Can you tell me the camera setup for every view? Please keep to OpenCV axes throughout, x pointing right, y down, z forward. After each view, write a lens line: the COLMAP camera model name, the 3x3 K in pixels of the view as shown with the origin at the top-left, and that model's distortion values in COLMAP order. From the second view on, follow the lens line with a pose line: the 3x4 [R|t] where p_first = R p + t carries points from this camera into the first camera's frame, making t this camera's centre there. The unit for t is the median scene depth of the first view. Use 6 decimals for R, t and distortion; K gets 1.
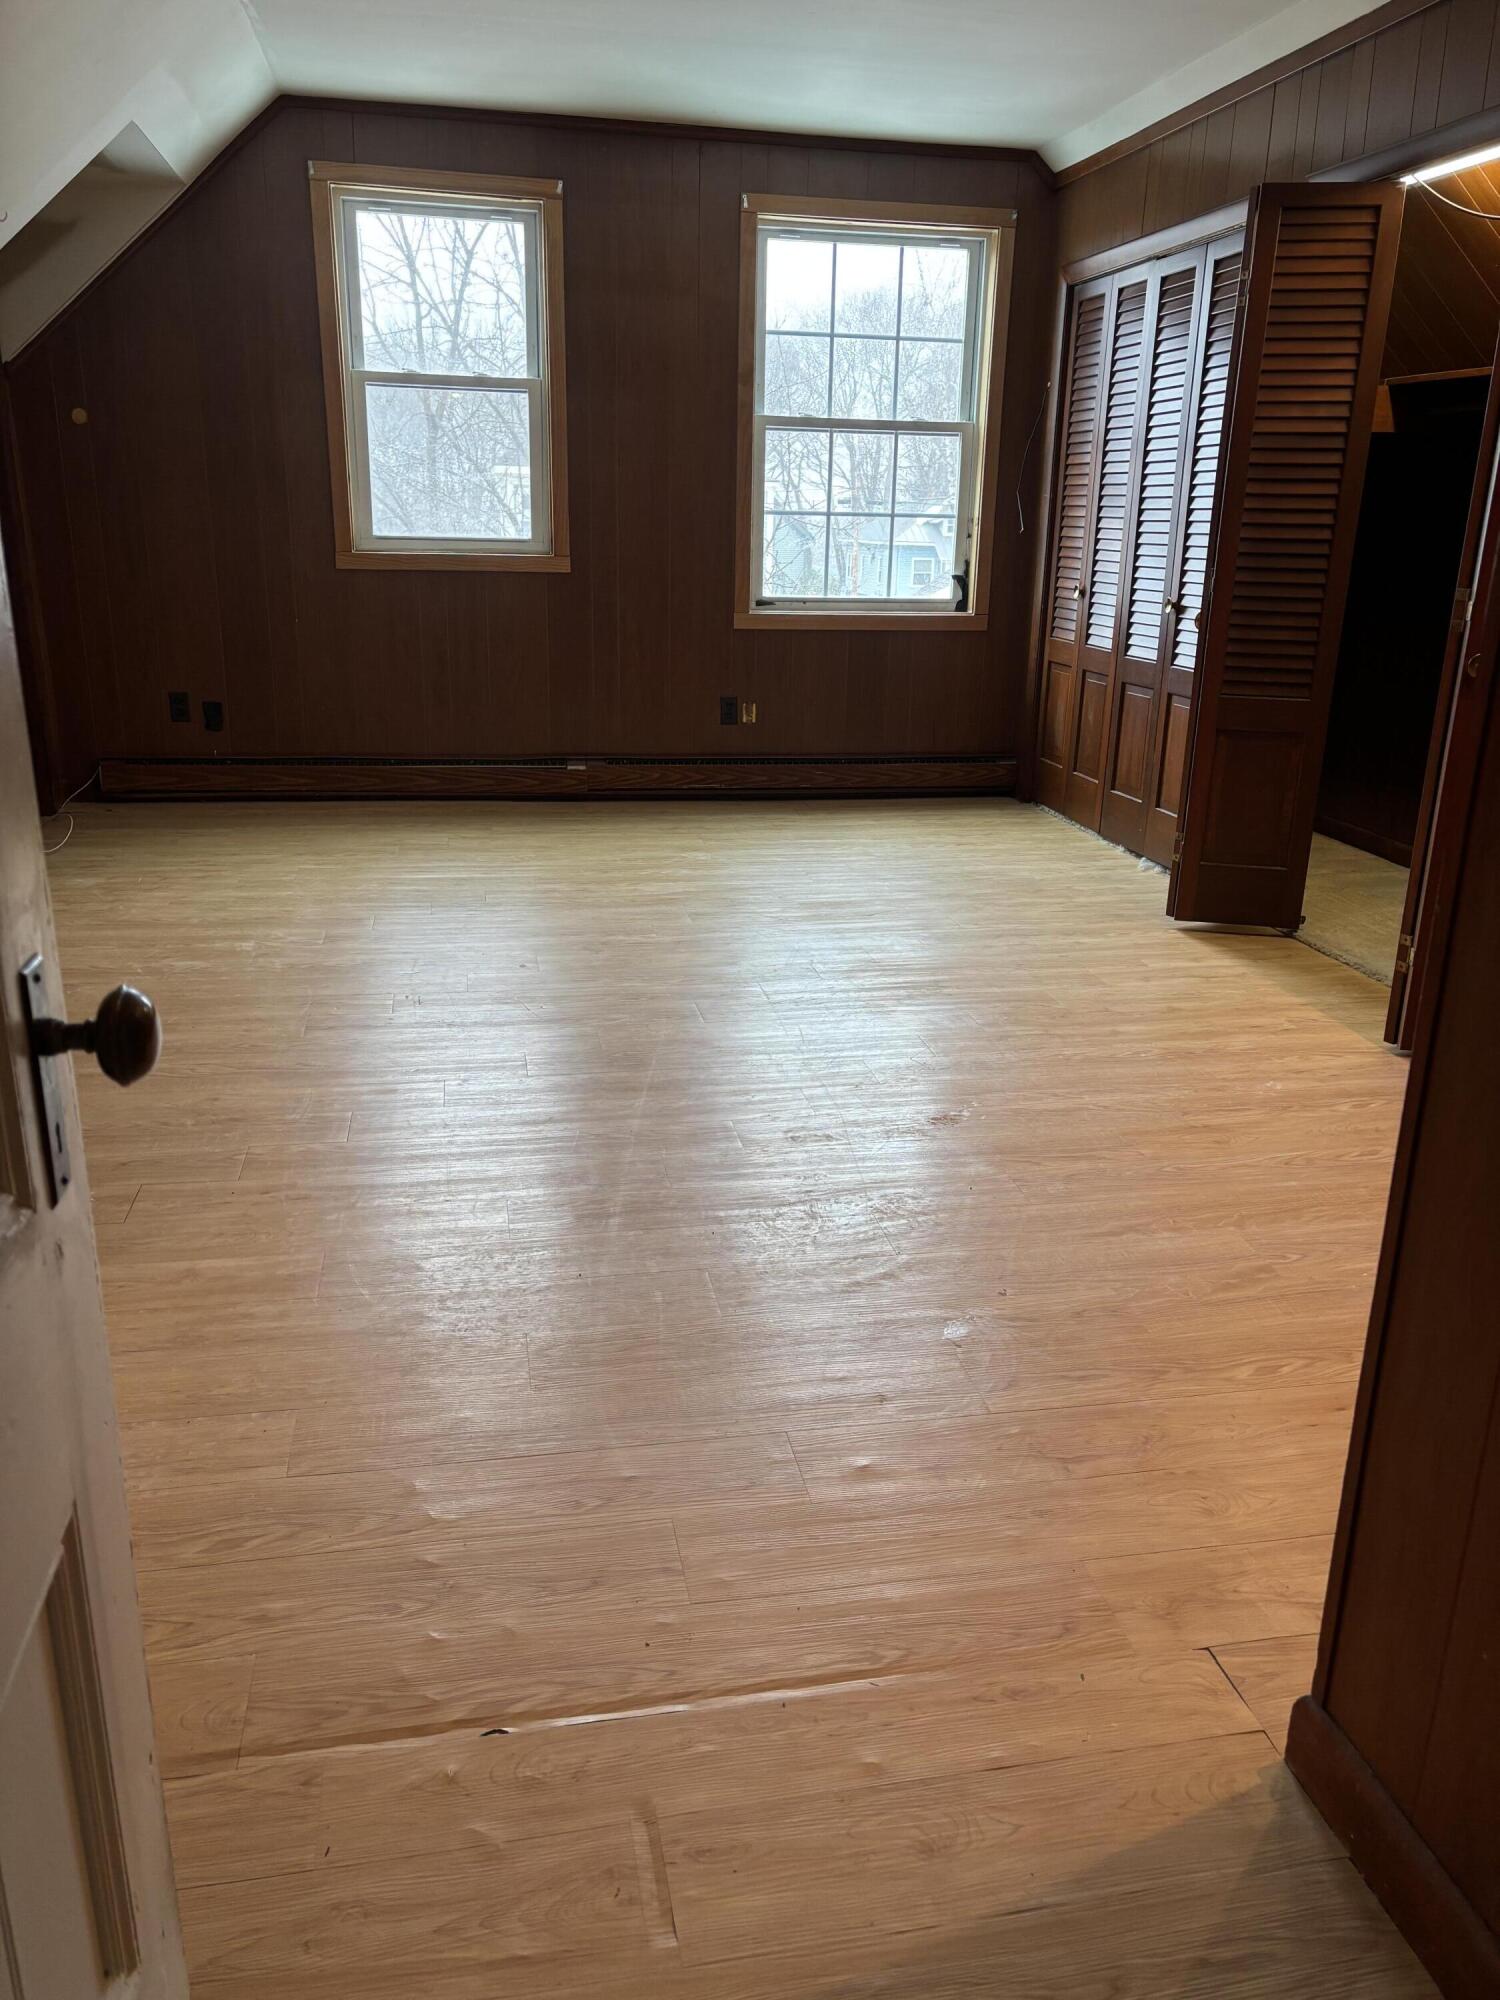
lens RADIAL K [[1536.5, 0, 744.7], [0, 1536.5, 1023.8], [0, 0, 1]] dist [0.047820, -0.037750]
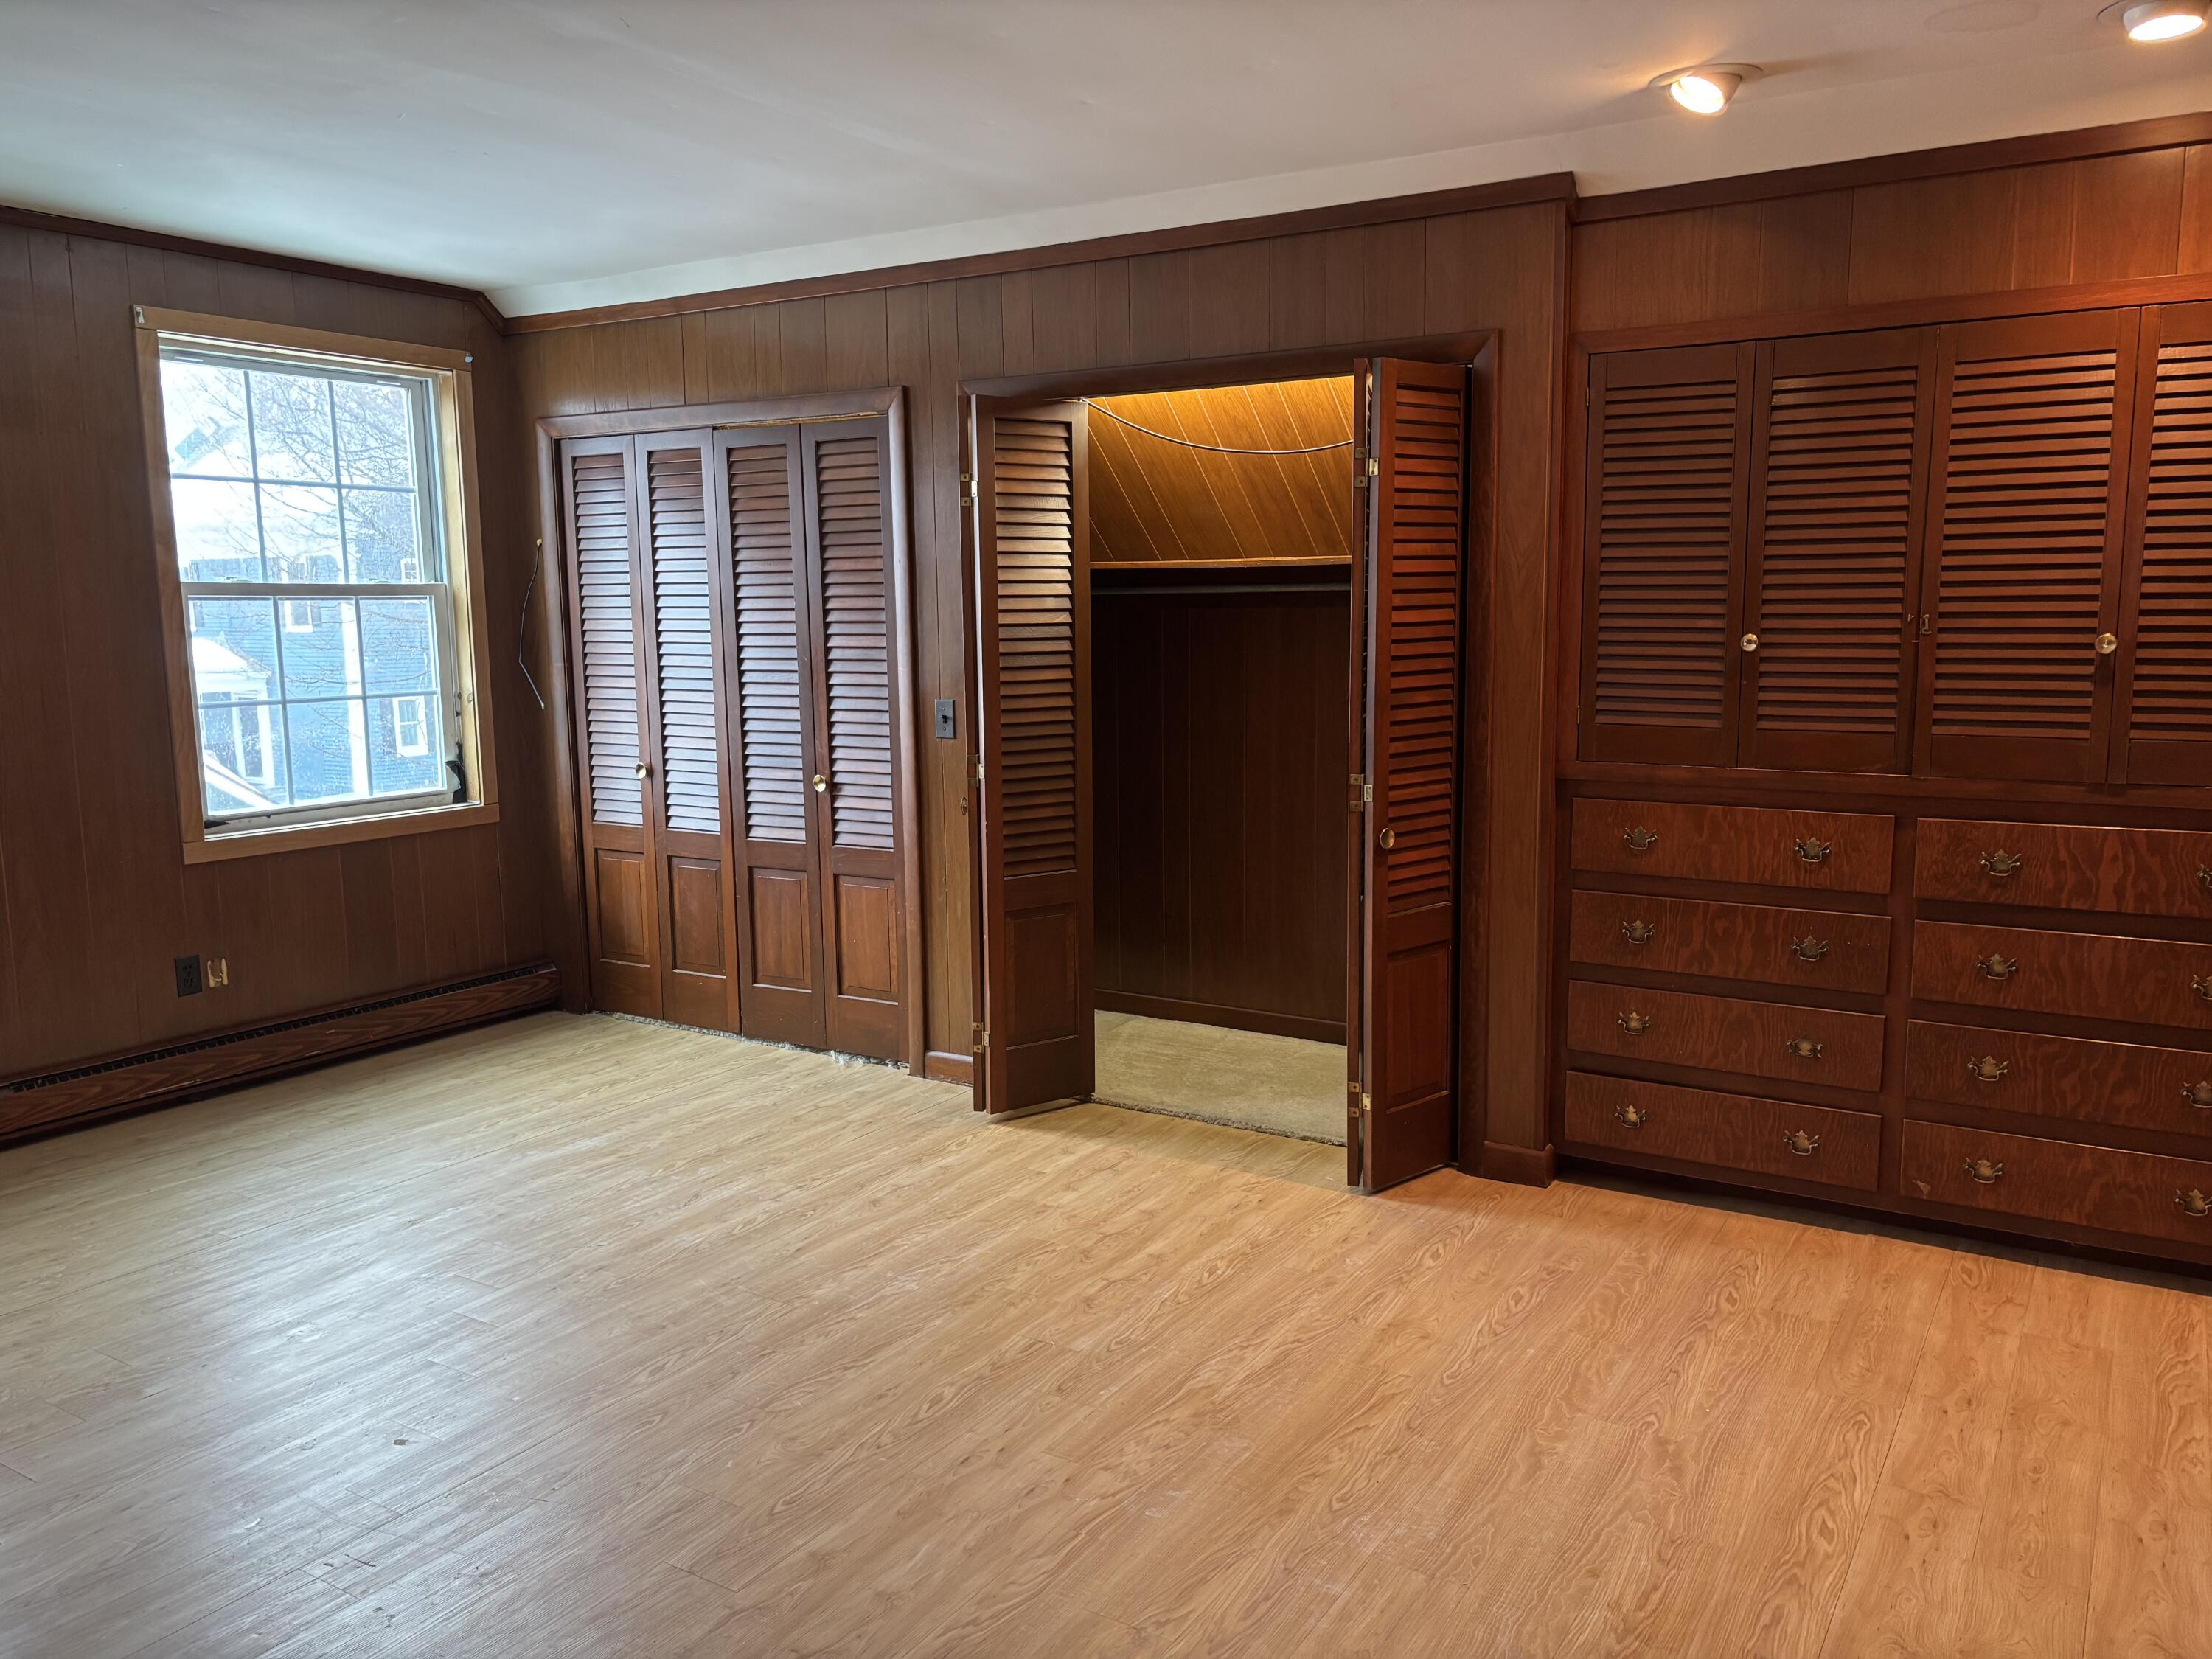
lens RADIAL K [[1699.4, 0, 1107.1], [0, 1699.4, 848.2], [0, 0, 1]] dist [0.047820, -0.037750]
pose [[0.669535, -0.137723, 0.729901, -0.321831], [0.256375, 0.965120, -0.053066, -0.120113], [-0.697133, 0.222658, 0.681490, 0.171861]]
